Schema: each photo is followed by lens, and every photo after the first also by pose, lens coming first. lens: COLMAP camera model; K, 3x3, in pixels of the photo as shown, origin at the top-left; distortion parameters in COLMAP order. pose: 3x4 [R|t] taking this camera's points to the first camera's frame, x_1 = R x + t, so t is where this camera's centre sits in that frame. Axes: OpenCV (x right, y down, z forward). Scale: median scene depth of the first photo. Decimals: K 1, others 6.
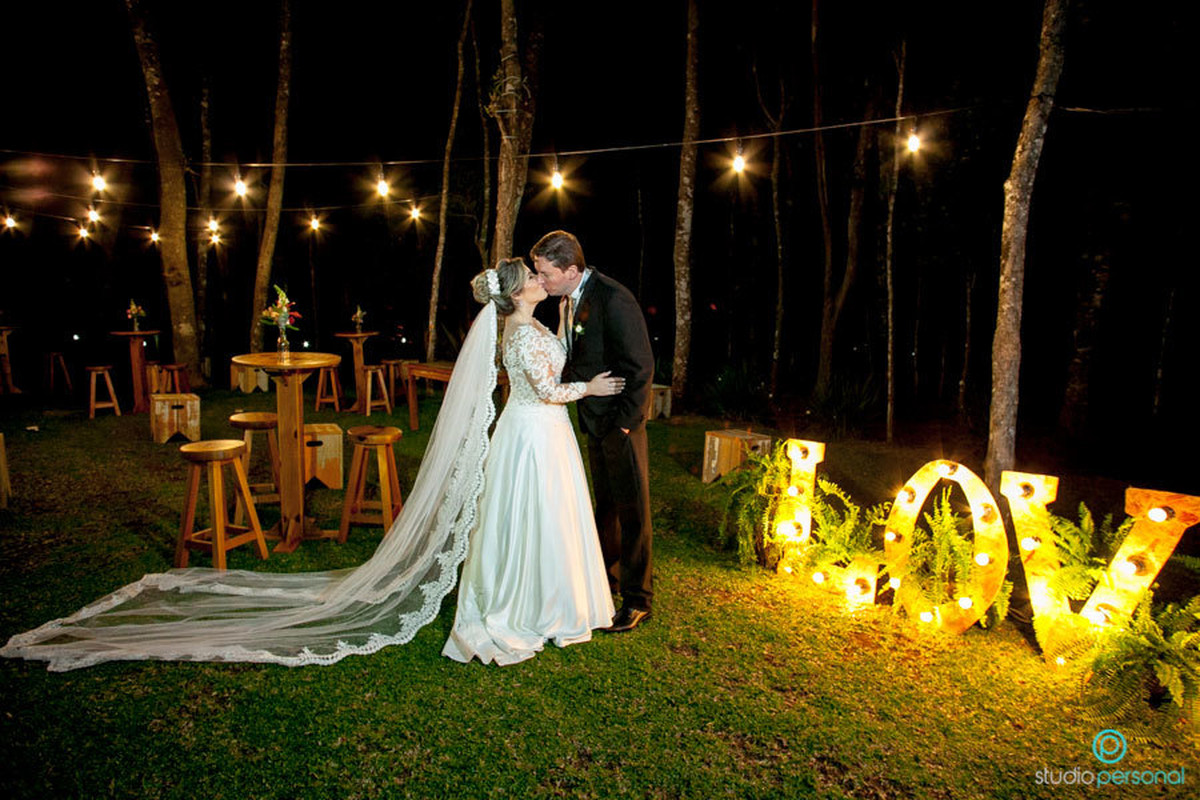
lens RADIAL K [[694.0, 0, 604.5], [0, 694.0, 396.7], [0, 0, 1]] dist [-0.062324, 0.043169]
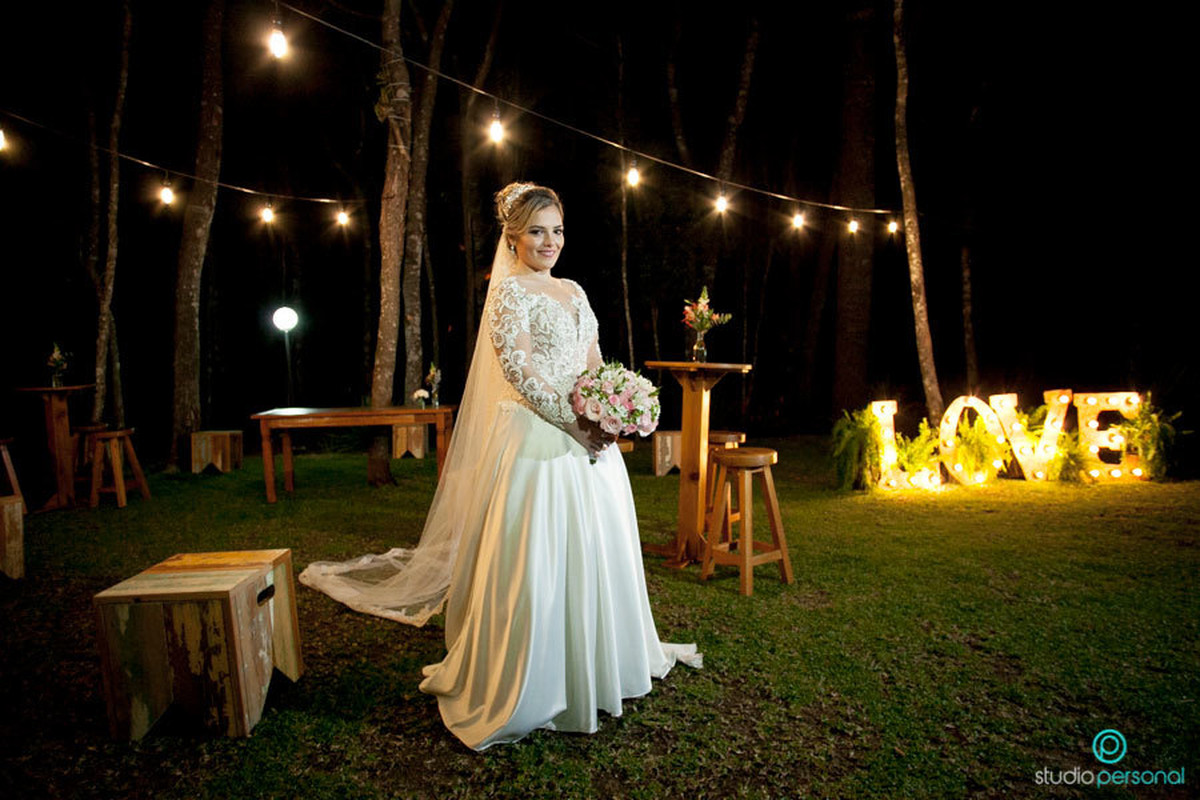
lens RADIAL K [[694.0, 0, 612.0], [0, 694.0, 398.2], [0, 0, 1]] dist [-0.062324, 0.043169]
pose [[0.604518, -0.075189, 0.793035, -1.028967], [0.134620, 0.990859, -0.008674, -0.010891], [-0.785134, 0.112002, 0.609114, 0.399443]]
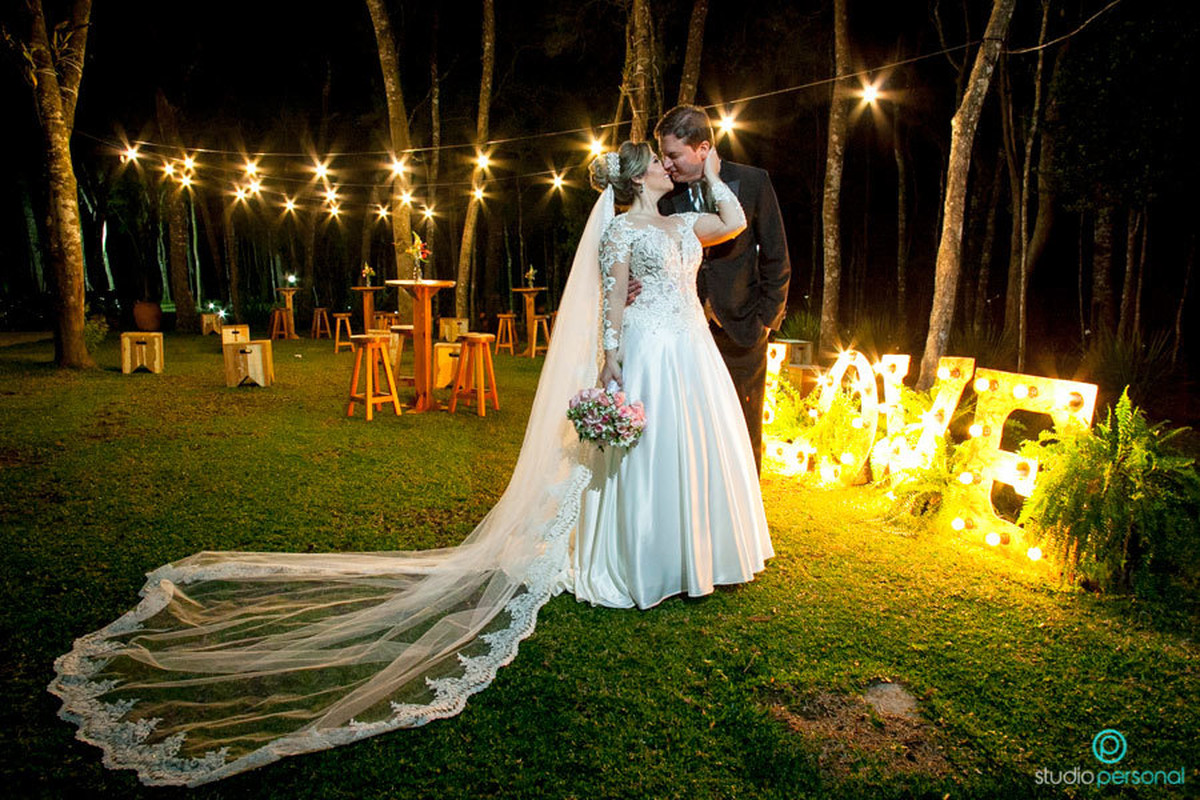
lens RADIAL K [[741.0, 0, 577.9], [0, 741.0, 400.8], [0, 0, 1]] dist [-0.068742, 0.047191]
pose [[0.931528, 0.049590, -0.360272, 0.339311], [-0.041659, 0.998689, 0.029749, 0.108120], [0.361275, -0.012704, 0.932373, -0.272811]]
